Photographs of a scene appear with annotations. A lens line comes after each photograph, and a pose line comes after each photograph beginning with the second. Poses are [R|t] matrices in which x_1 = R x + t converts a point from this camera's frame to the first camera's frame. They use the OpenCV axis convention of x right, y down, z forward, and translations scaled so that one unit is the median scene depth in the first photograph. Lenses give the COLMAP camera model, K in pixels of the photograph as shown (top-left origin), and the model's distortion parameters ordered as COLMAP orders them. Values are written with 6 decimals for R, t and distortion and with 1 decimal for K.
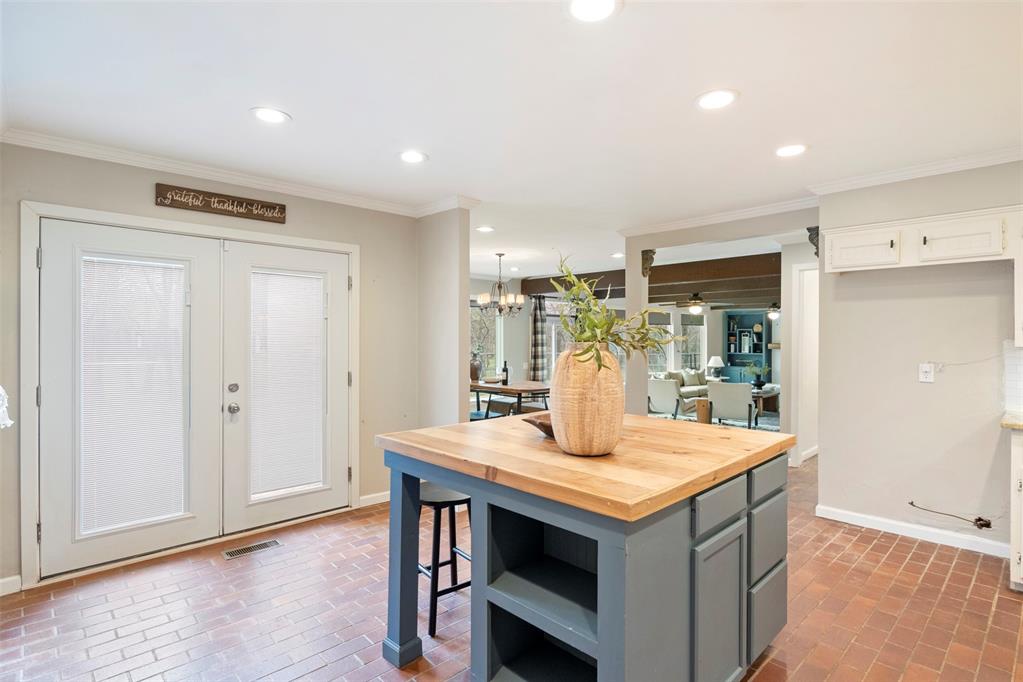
lens RADIAL K [[517.8, 0, 512.6], [0, 517.8, 342.9], [0, 0, 1]] dist [-0.000607, 0.000608]
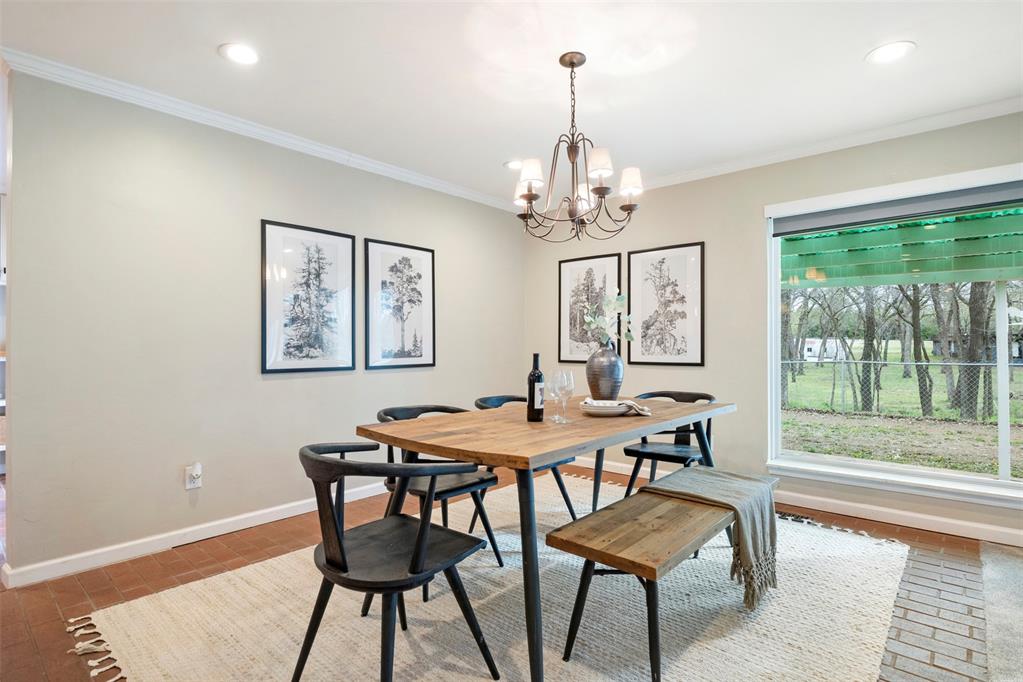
lens RADIAL K [[513.3, 0, 517.5], [0, 513.3, 339.9], [0, 0, 1]] dist [0.001504, 0.000603]
pose [[0.086652, -0.015360, -0.996120, 0.220739], [-0.010131, 0.999816, -0.016298, 0.020784], [0.996187, 0.011504, 0.086480, 0.631362]]
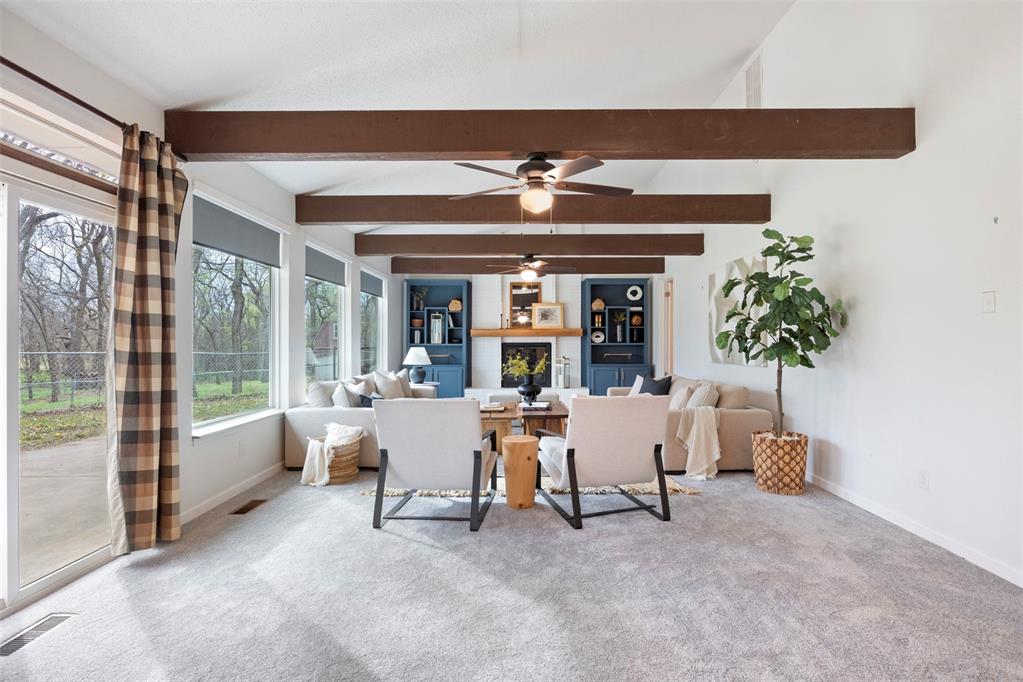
lens RADIAL K [[512.3, 0, 513.5], [0, 512.3, 335.8], [0, 0, 1]] dist [-0.003379, 0.000299]
pose [[0.700329, 0.008502, 0.713770, 0.079689], [0.009488, 0.999730, -0.021217, 0.036006], [-0.713757, 0.021632, 0.700059, 0.711701]]
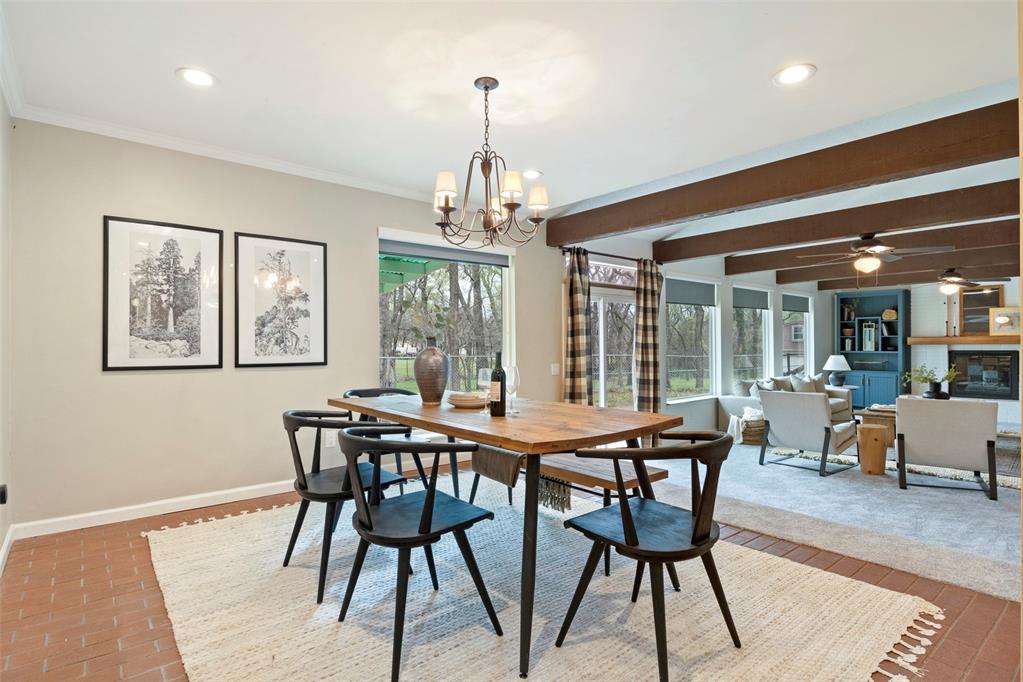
lens RADIAL K [[513.1, 0, 514.8], [0, 513.1, 345.0], [0, 0, 1]] dist [-0.004284, -0.000410]
pose [[0.998294, -0.006743, -0.058001, 0.012634], [0.006194, 0.999934, -0.009654, 0.022195], [0.058062, 0.009279, 0.998270, 0.414127]]
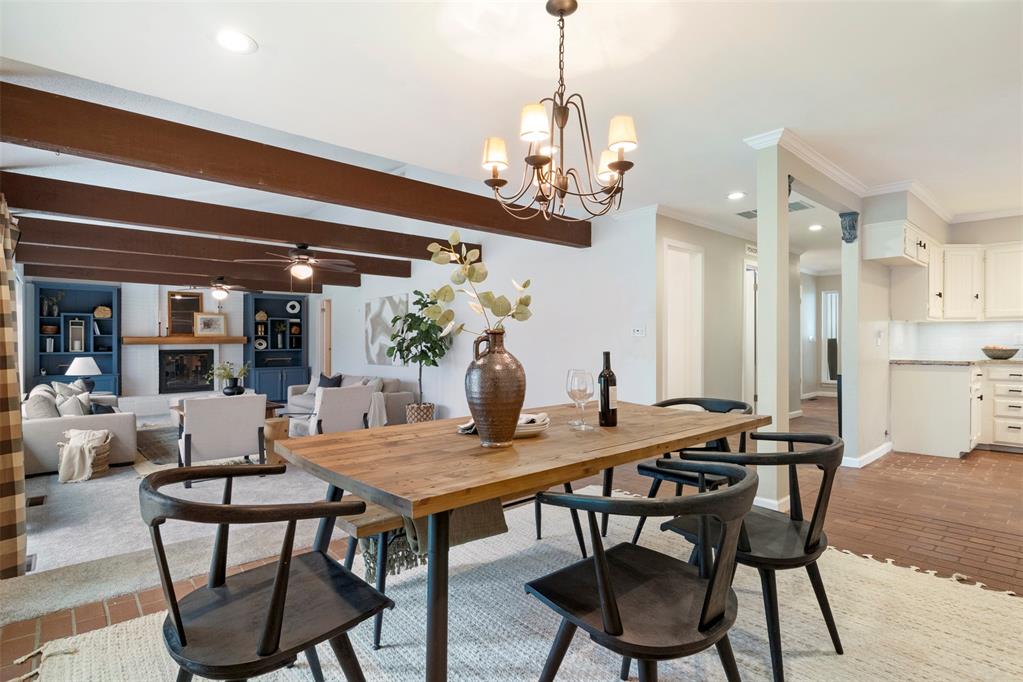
lens RADIAL K [[517.8, 0, 512.6], [0, 517.8, 342.9], [0, 0, 1]] dist [-0.000607, 0.000608]
pose [[0.038727, -0.005299, 0.999236, -0.222525], [0.013361, 0.999899, 0.004784, 0.018292], [-0.999161, 0.013166, 0.038793, 0.684945]]
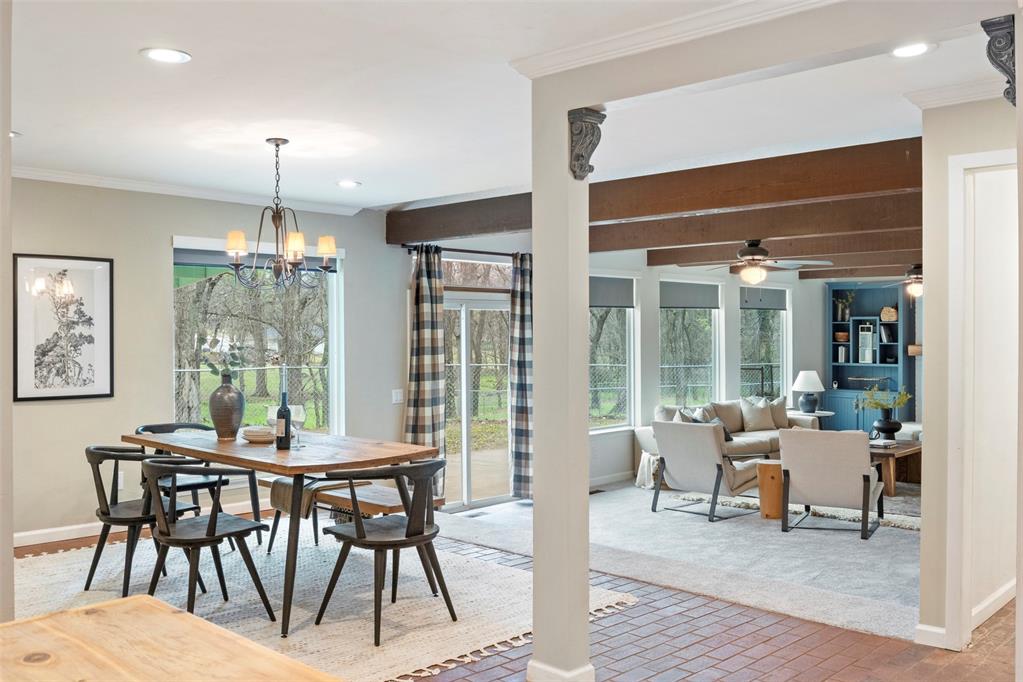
lens RADIAL K [[916.0, 0, 511.5], [0, 916.0, 341.0], [0, 0, 1]] dist [-0.029357, -0.013943]
pose [[0.999173, -0.004516, 0.040421, 0.092426], [0.004659, 0.999983, -0.003433, -0.002091], [-0.040405, 0.003619, 0.999177, 0.165622]]
